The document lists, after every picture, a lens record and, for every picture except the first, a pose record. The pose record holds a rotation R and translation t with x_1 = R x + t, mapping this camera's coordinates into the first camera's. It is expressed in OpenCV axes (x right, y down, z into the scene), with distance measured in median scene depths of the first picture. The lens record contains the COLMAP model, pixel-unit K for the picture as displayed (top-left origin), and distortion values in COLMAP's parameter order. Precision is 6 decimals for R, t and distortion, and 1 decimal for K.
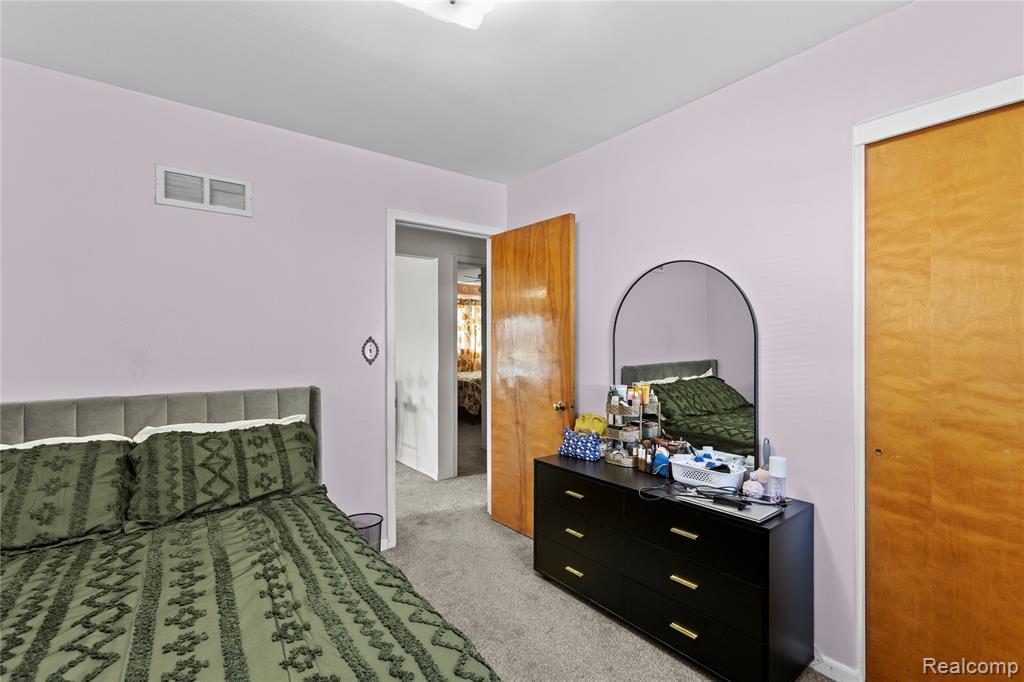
lens RADIAL K [[464.7, 0, 512.4], [0, 464.7, 343.8], [0, 0, 1]] dist [-0.004277, 0.000923]
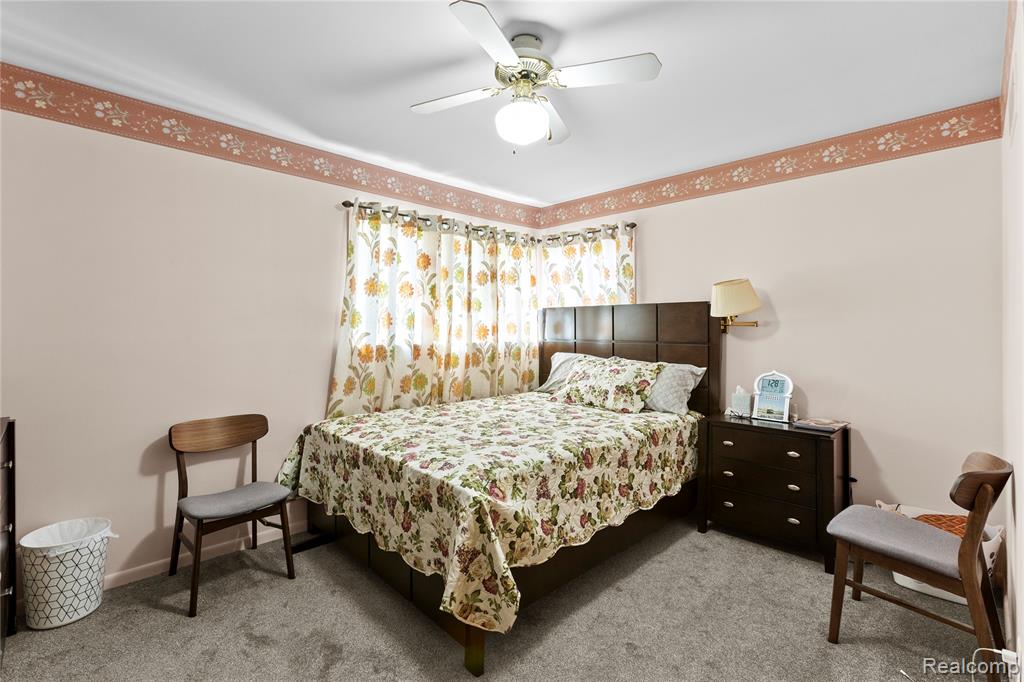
lens RADIAL K [[464.7, 0, 511.3], [0, 464.7, 332.2], [0, 0, 1]] dist [-0.004277, 0.000923]
pose [[0.990733, 0.010640, 0.135404, -0.081405], [-0.011458, 0.999920, 0.005269, -0.002025], [-0.135337, -0.006772, 0.990776, 0.607691]]
